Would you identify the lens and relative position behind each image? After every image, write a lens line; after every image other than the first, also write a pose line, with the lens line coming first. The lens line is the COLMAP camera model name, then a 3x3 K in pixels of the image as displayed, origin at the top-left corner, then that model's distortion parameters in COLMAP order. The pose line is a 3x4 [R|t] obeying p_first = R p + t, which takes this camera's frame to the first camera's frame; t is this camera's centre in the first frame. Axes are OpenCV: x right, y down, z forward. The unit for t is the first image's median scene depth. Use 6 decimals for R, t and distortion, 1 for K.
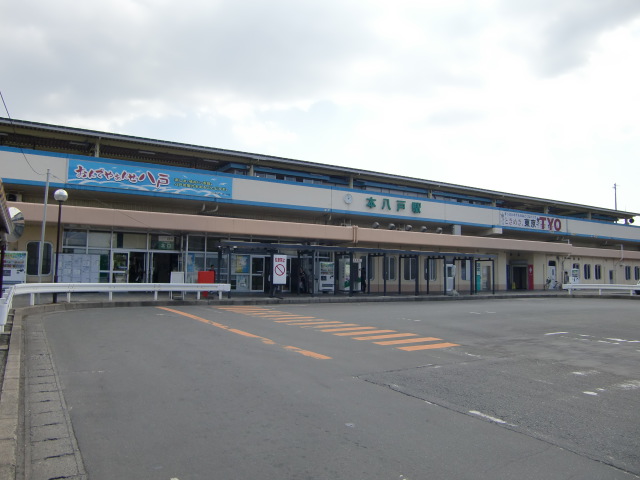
lens RADIAL K [[507.3, 0, 320.0], [0, 507.3, 240.0], [0, 0, 1]] dist [0.000219, -0.000006]
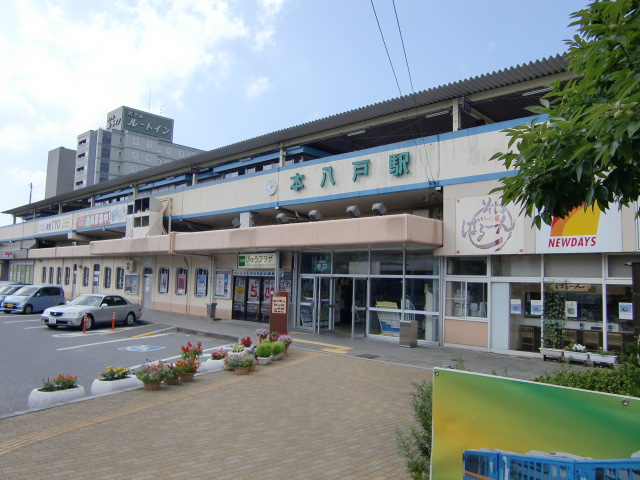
lens RADIAL K [[507.3, 0, 320.0], [0, 507.3, 240.0], [0, 0, 1]] dist [0.000219, -0.000006]
pose [[0.265707, -0.100301, -0.958822, 0.635449], [0.028904, 0.994955, -0.096071, 0.051186], [0.963621, -0.002187, 0.267265, 0.804841]]
